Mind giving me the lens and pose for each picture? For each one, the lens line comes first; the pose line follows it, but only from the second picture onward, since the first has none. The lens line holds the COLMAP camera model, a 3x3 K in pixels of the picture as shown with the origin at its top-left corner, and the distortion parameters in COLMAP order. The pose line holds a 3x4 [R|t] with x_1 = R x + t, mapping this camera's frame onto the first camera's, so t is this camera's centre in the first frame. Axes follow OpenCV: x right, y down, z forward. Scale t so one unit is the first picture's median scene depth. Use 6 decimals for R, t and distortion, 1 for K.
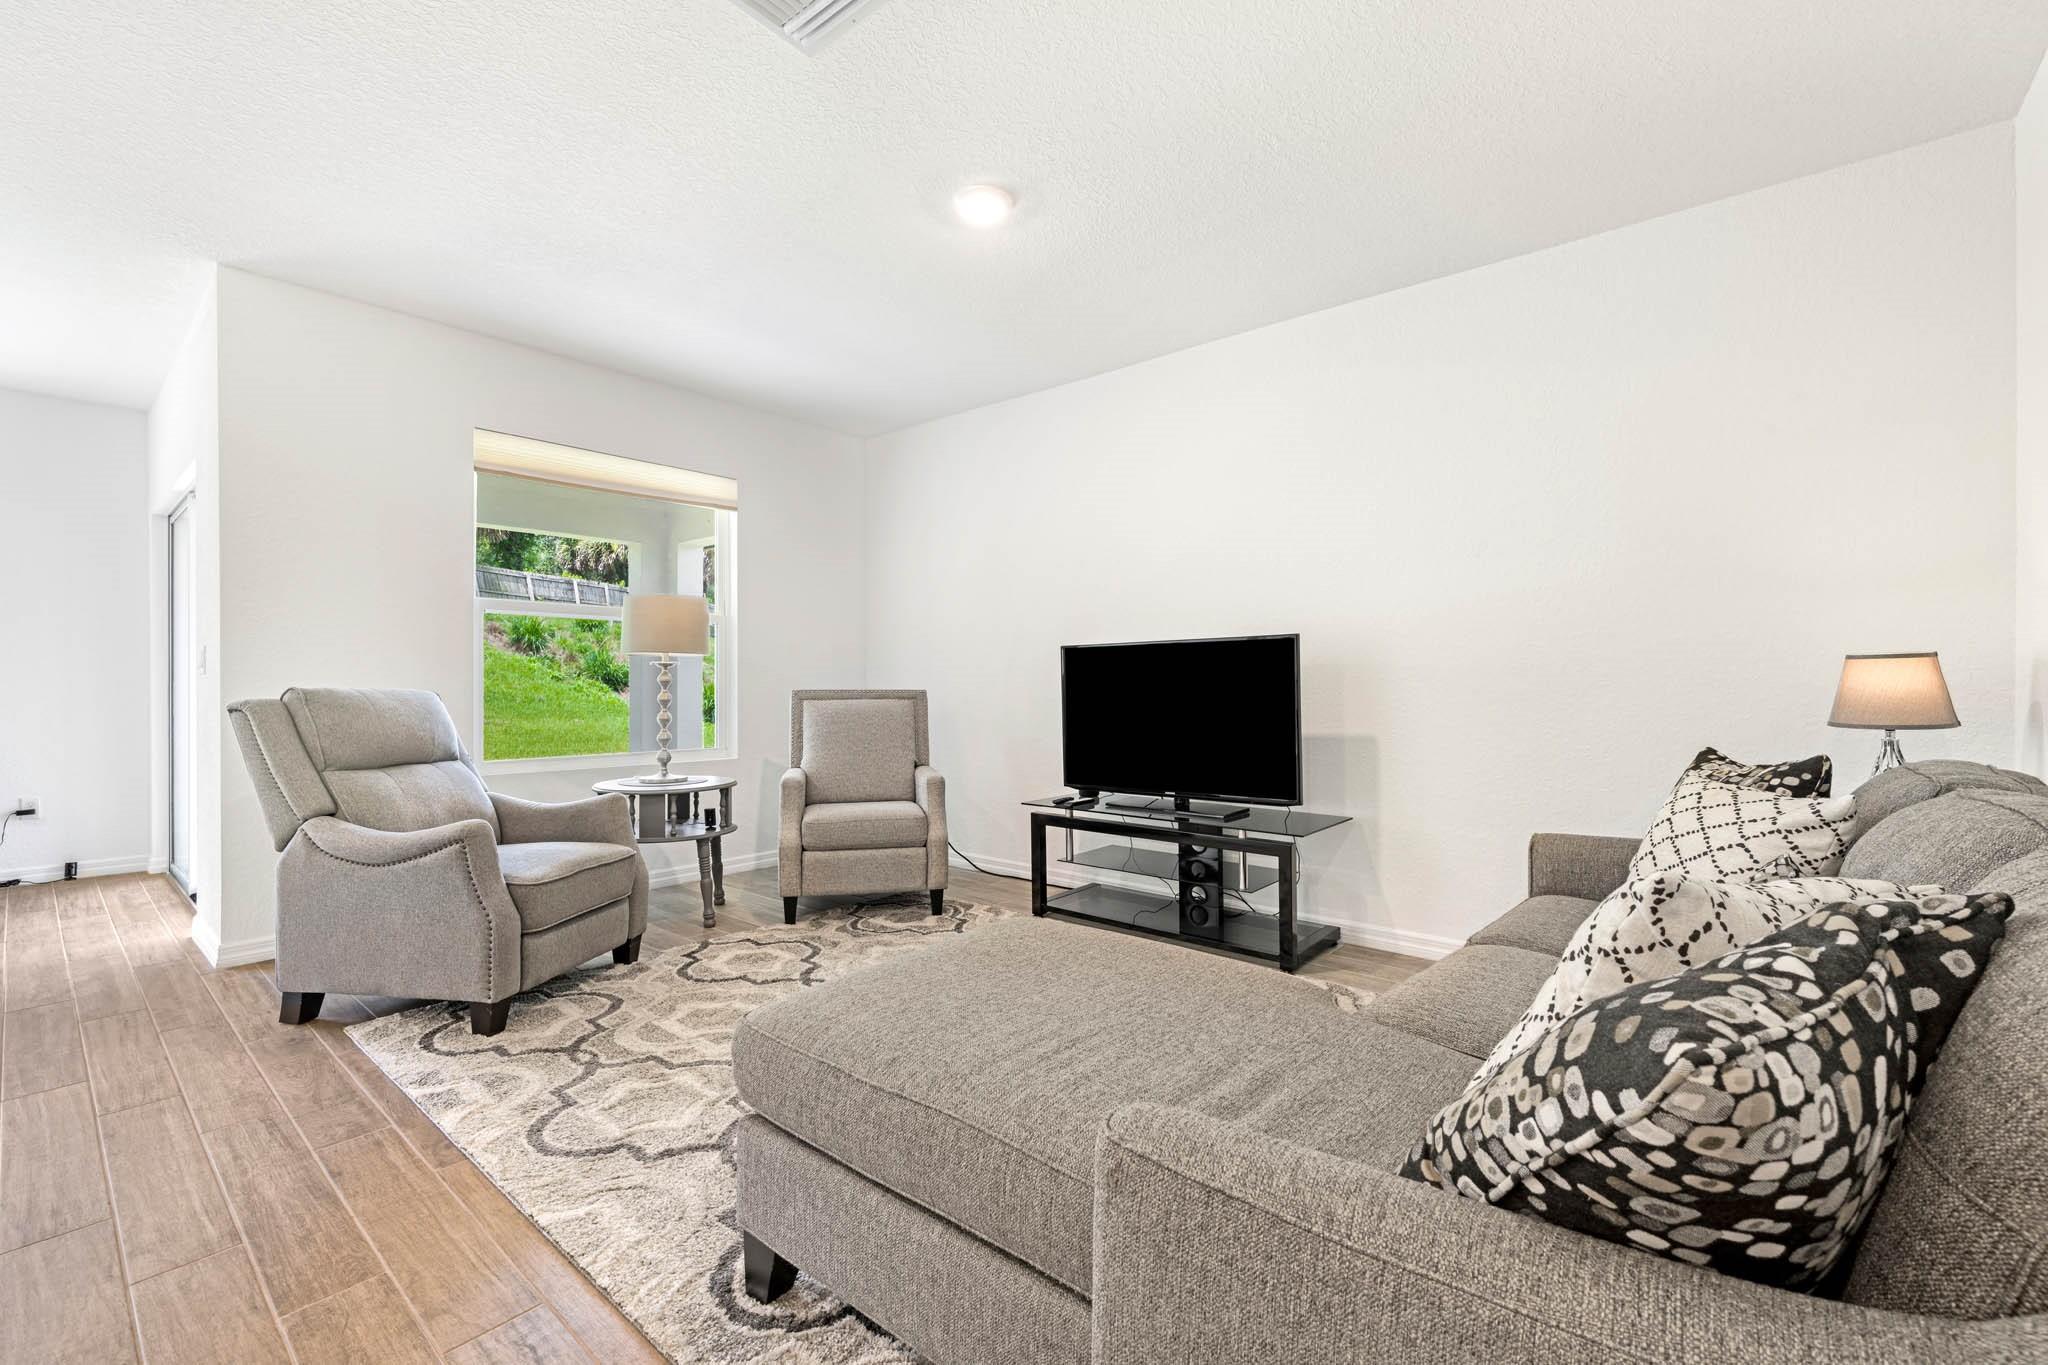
lens RADIAL K [[859.1, 0, 1015.7], [0, 859.1, 687.7], [0, 0, 1]] dist [-0.001851, 0.000640]
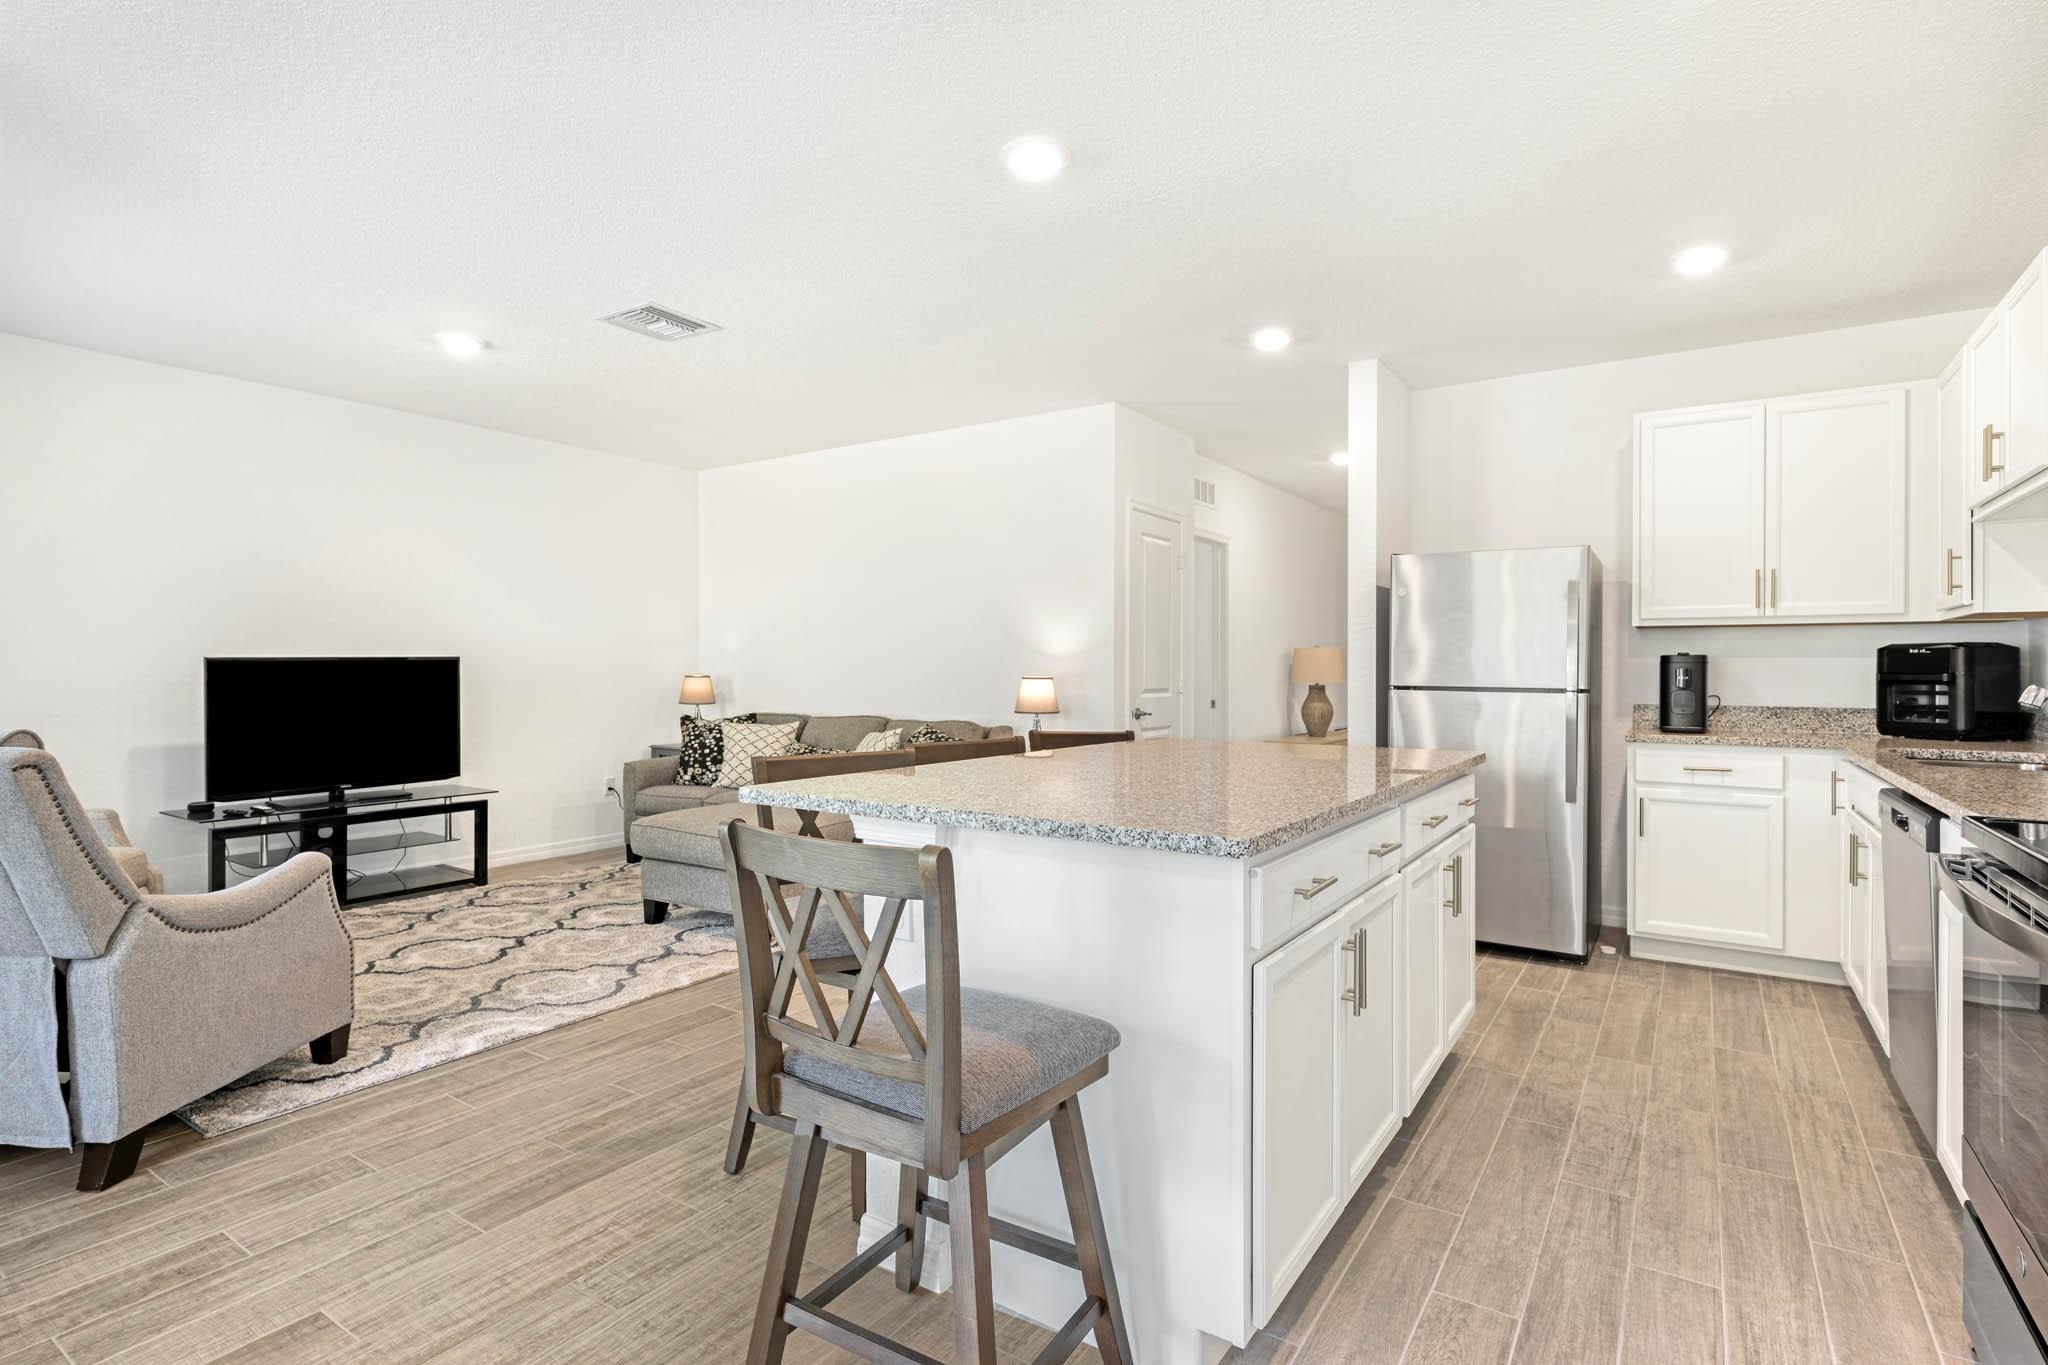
lens RADIAL K [[1014.3, 0, 1023.4], [0, 1014.3, 676.1], [0, 0, 1]] dist [-0.000756, -0.000046]
pose [[-0.116952, -0.006929, 0.993113, -1.601874], [0.004453, 0.999962, 0.007501, -0.042493], [-0.993128, 0.005300, -0.116916, 0.289158]]
